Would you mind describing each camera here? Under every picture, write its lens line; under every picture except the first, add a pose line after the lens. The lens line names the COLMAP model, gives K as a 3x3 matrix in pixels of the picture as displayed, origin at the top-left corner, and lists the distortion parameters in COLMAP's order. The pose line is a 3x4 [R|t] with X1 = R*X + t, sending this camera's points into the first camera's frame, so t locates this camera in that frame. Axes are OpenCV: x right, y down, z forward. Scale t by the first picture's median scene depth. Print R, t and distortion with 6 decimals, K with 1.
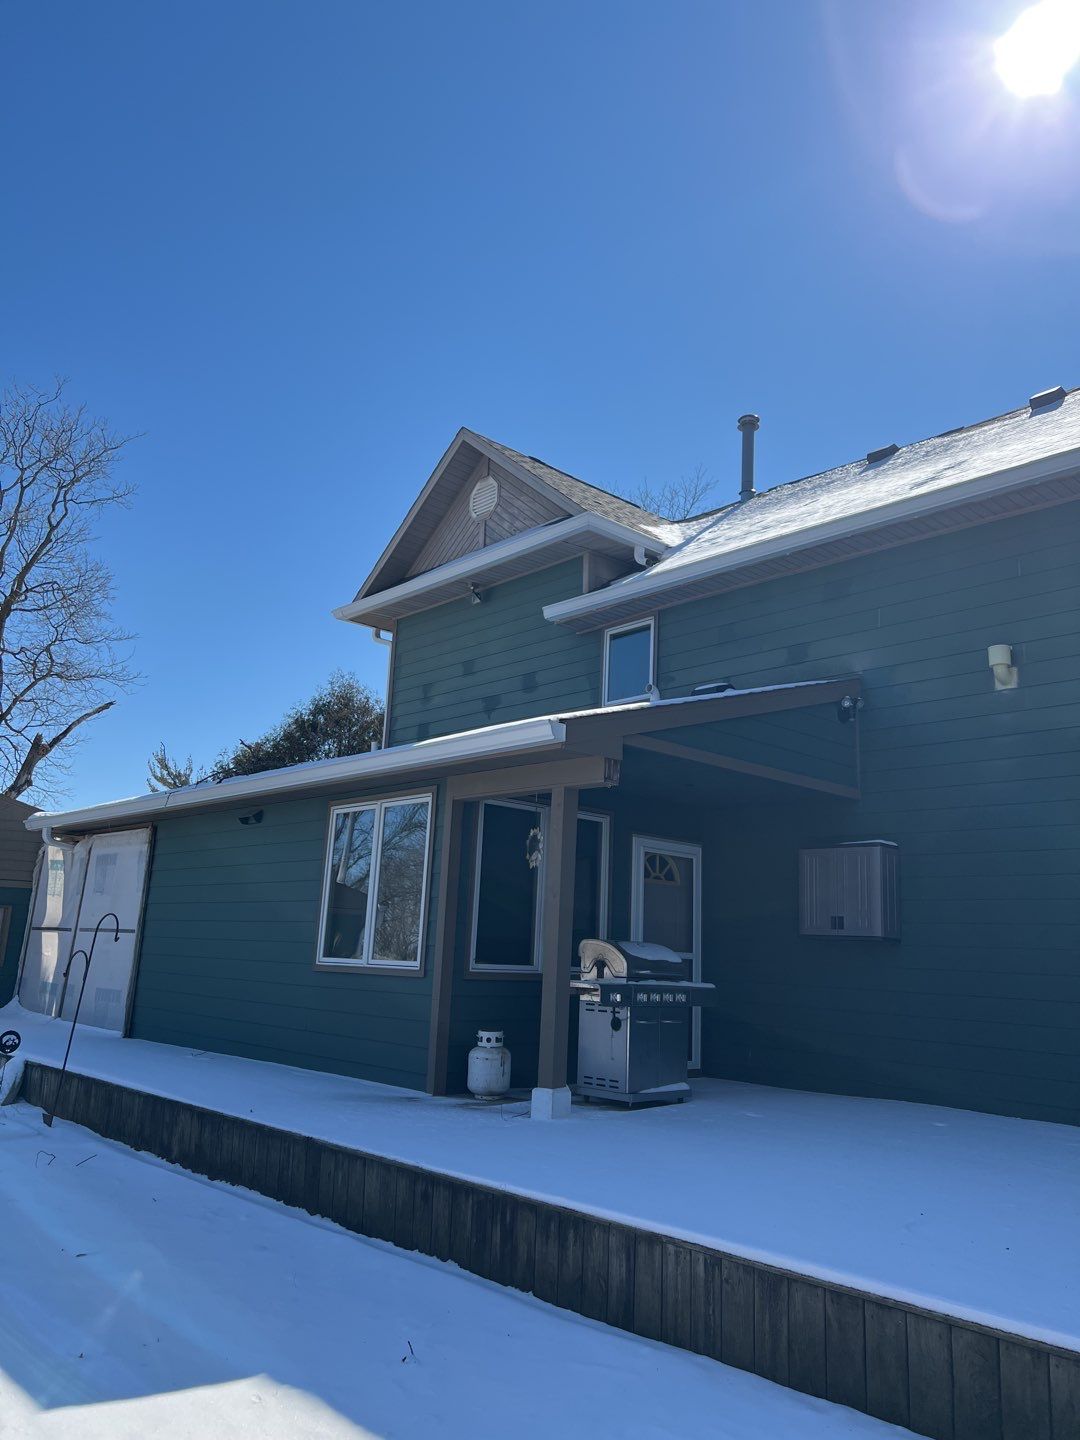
lens RADIAL K [[1090.5, 0, 542.9], [0, 1090.5, 715.0], [0, 0, 1]] dist [0.116273, -0.217015]
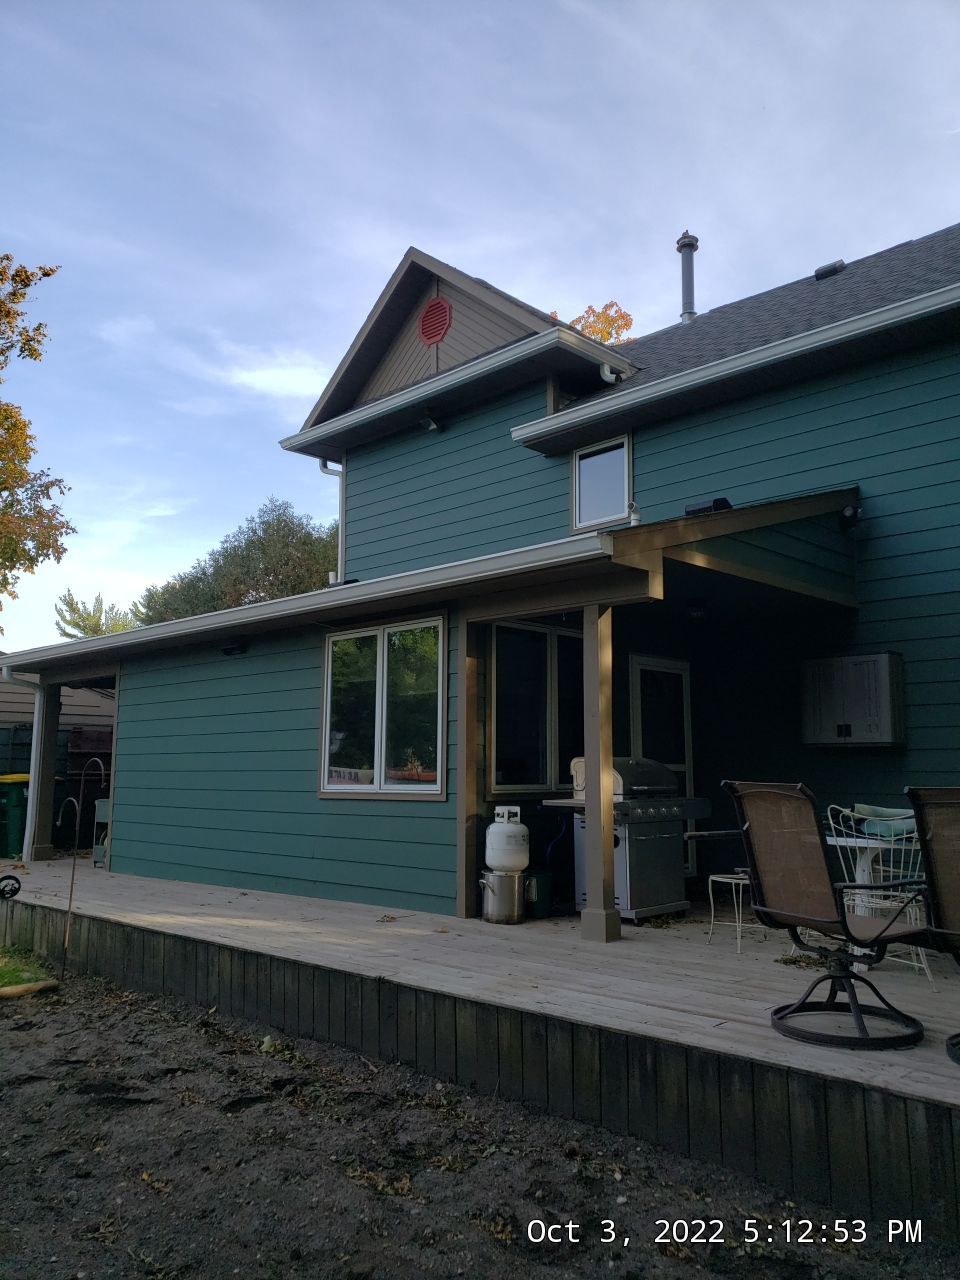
lens RADIAL K [[996.1, 0, 478.6], [0, 996.1, 635.6], [0, 0, 1]] dist [0.031608, 0.002886]
pose [[0.997398, -0.035050, 0.063003, -0.101759], [0.029711, 0.996042, 0.083767, 0.012829], [-0.065690, -0.081678, 0.994492, 0.099020]]
